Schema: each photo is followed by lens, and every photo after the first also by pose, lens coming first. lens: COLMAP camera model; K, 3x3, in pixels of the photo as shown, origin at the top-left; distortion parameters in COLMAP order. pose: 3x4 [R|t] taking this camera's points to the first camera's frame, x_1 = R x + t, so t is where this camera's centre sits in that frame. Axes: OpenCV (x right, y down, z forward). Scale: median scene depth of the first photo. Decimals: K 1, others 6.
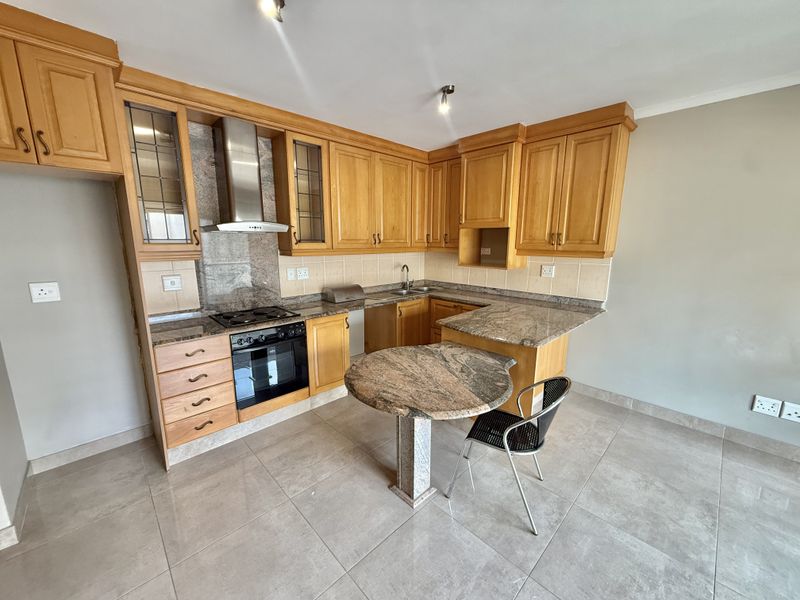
lens RADIAL K [[318.6, 0, 397.1], [0, 318.6, 299.5], [0, 0, 1]] dist [-0.003079, 0.000052]
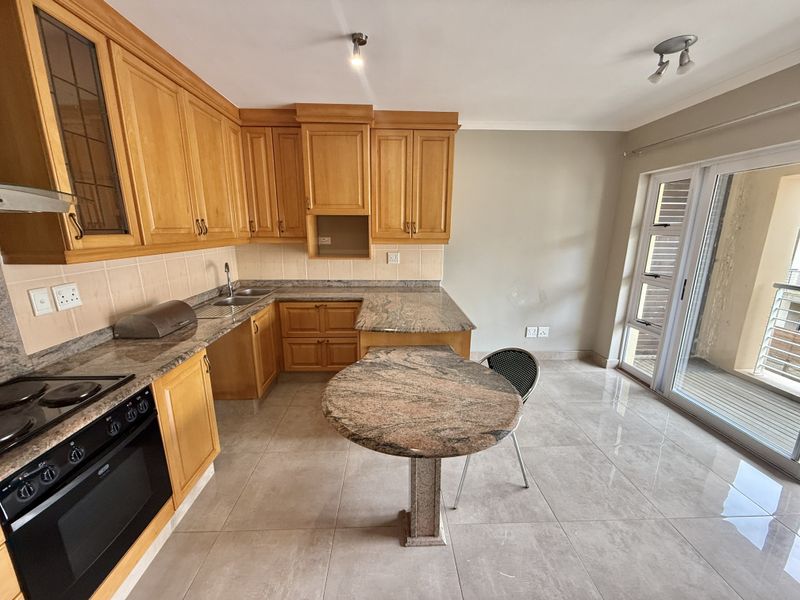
lens RADIAL K [[318.6, 0, 399.8], [0, 318.6, 299.9], [0, 0, 1]] dist [-0.003079, 0.000052]
pose [[0.667014, -0.164038, 0.726762, -0.336728], [0.134182, 0.985960, 0.099392, -0.060615], [-0.732863, 0.031222, 0.679660, 0.299837]]
